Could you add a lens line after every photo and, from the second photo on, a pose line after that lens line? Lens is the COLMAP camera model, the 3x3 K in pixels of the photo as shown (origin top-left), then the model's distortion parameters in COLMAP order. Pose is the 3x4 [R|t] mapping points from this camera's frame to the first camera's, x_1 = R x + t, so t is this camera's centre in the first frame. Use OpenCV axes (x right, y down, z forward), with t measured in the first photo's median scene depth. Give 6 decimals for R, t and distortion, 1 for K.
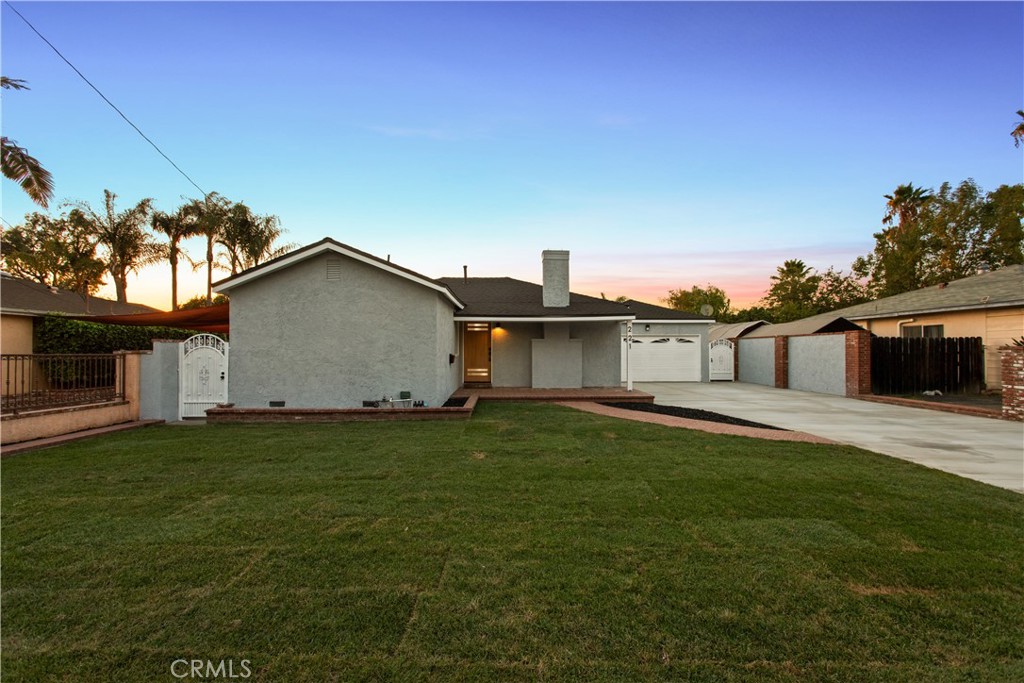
lens RADIAL K [[537.9, 0, 512.0], [0, 537.9, 341.5], [0, 0, 1]] dist [0.003032, 0.002385]
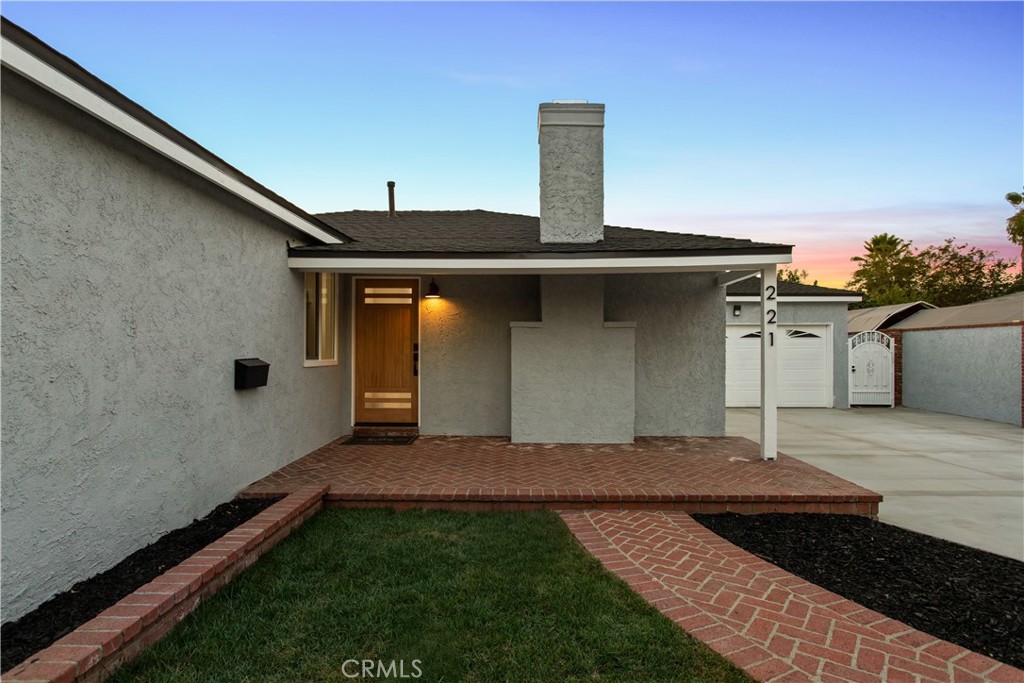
lens RADIAL K [[574.6, 0, 512.0], [0, 574.6, 341.5], [0, 0, 1]] dist [0.002869, 0.000391]
pose [[0.999634, 0.001723, -0.027008, 0.047077], [-0.001750, 0.999998, -0.000979, 0.010072], [0.027006, 0.001026, 0.999635, 0.542403]]
